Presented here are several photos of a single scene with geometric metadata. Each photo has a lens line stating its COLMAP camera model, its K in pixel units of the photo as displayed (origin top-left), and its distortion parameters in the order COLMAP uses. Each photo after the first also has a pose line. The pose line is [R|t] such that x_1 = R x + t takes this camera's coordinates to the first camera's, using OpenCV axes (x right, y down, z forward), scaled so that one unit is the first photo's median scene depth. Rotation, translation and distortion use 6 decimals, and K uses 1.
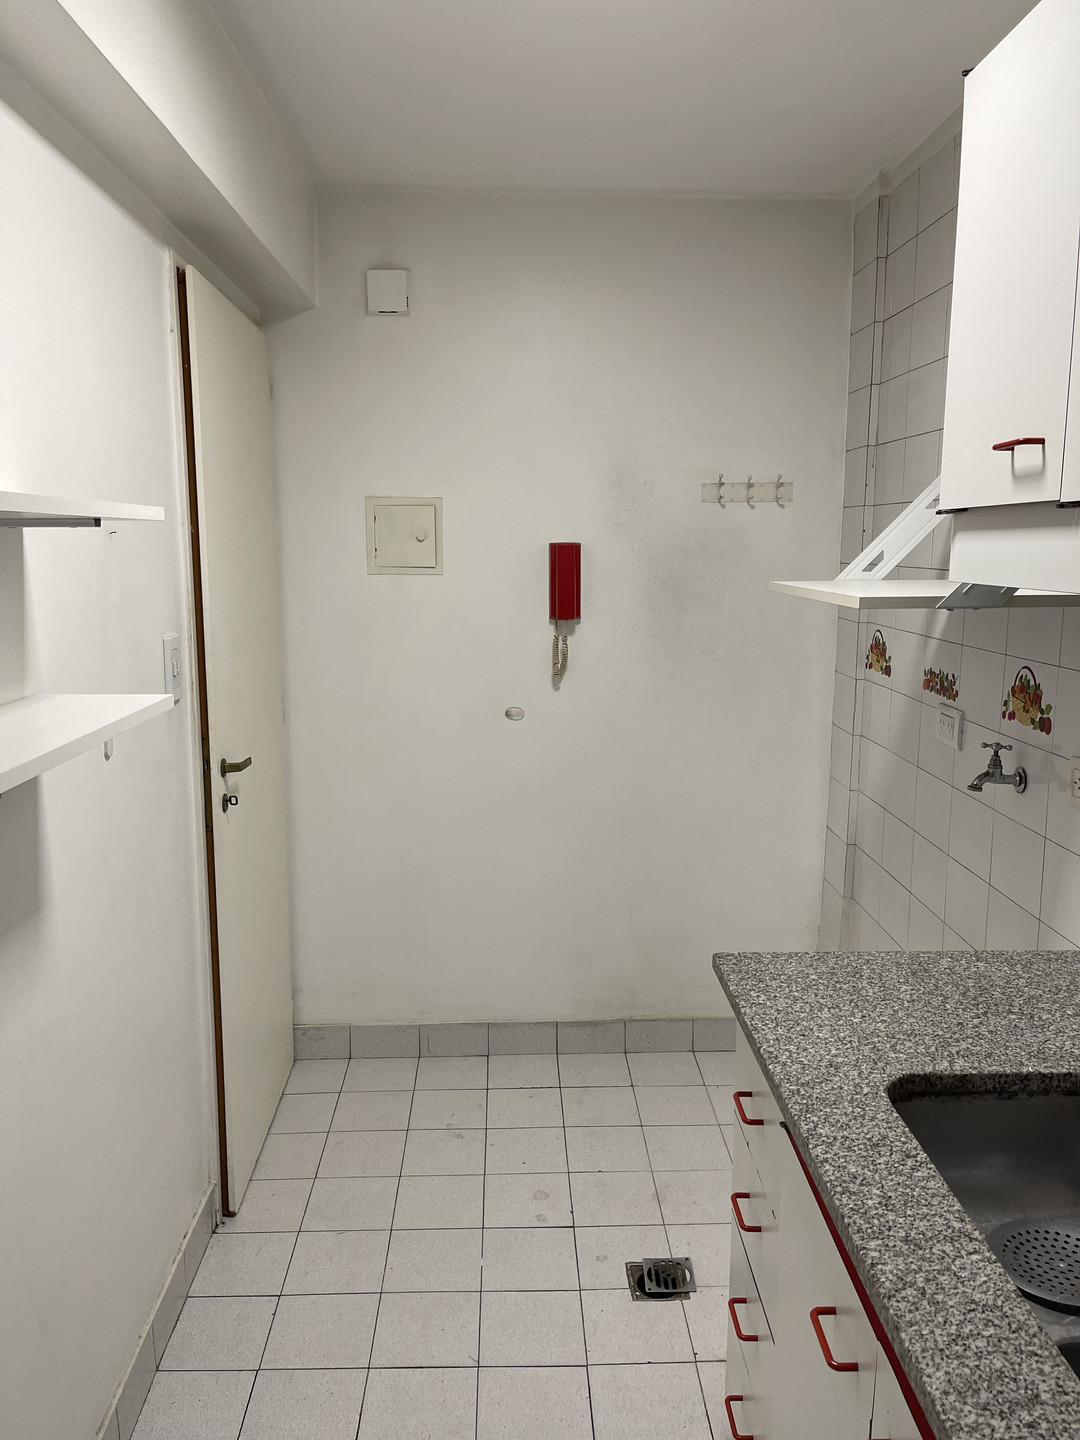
lens RADIAL K [[1120.9, 0, 540.0], [0, 1120.9, 720.0], [0, 0, 1]] dist [-0.001932, -0.001561]
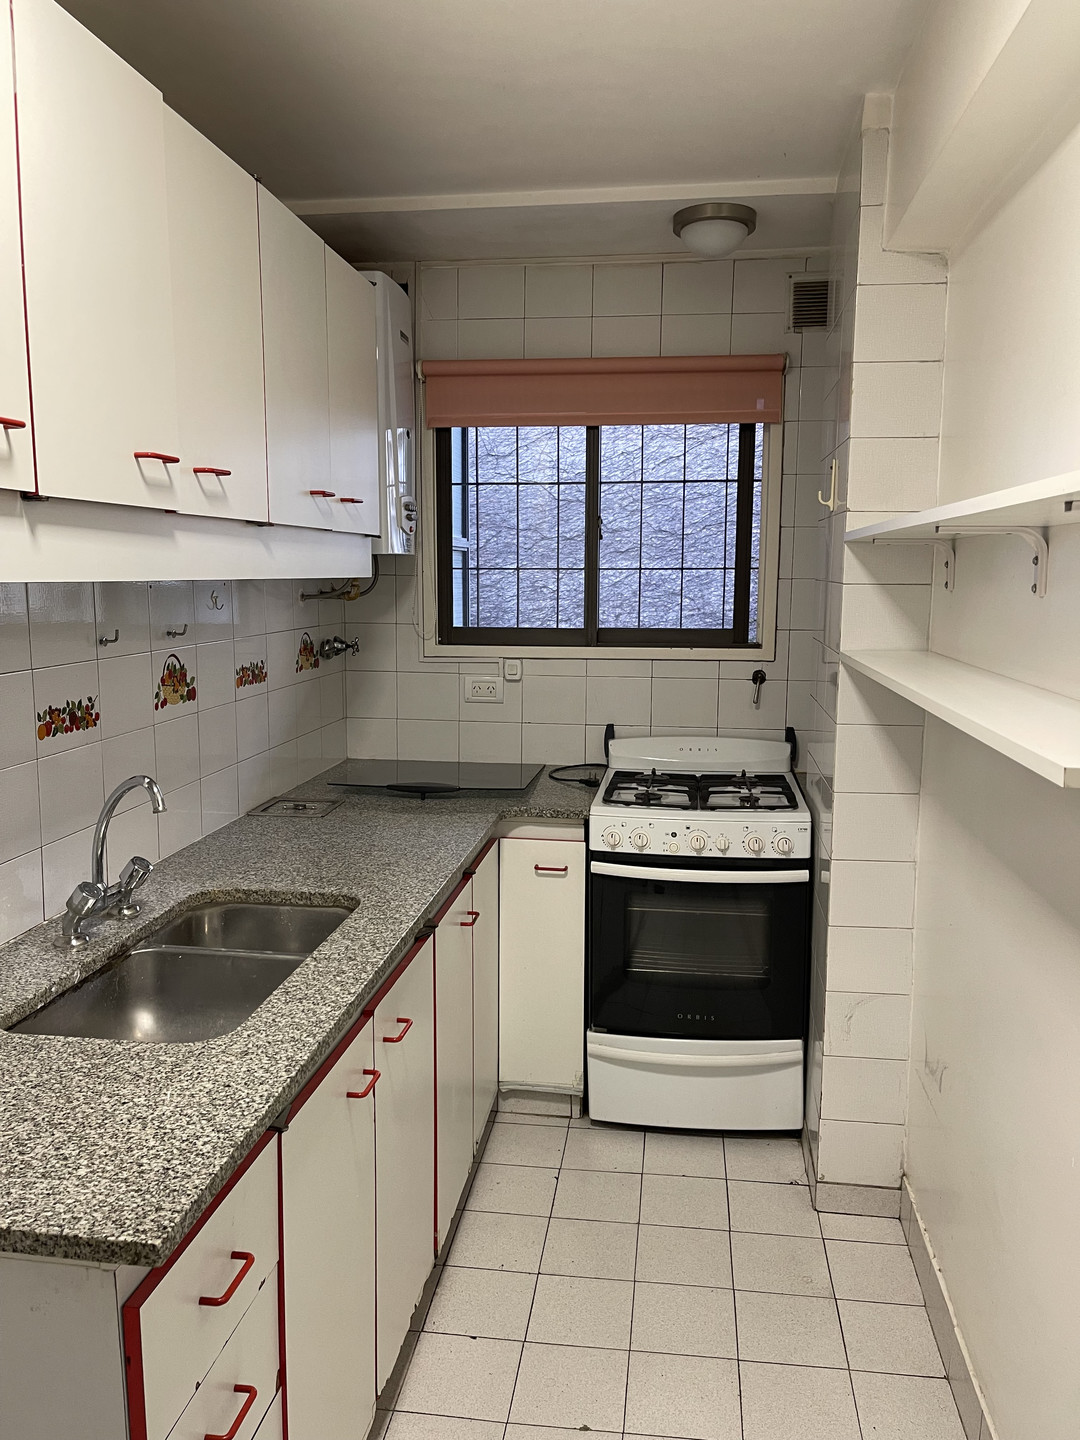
lens RADIAL K [[1120.9, 0, 540.0], [0, 1120.9, 720.0], [0, 0, 1]] dist [-0.001932, -0.001561]
pose [[-0.981741, -0.109572, 0.155496, -0.168590], [-0.057926, 0.950819, 0.304282, -0.387710], [-0.181189, 0.289719, -0.939805, 2.148241]]
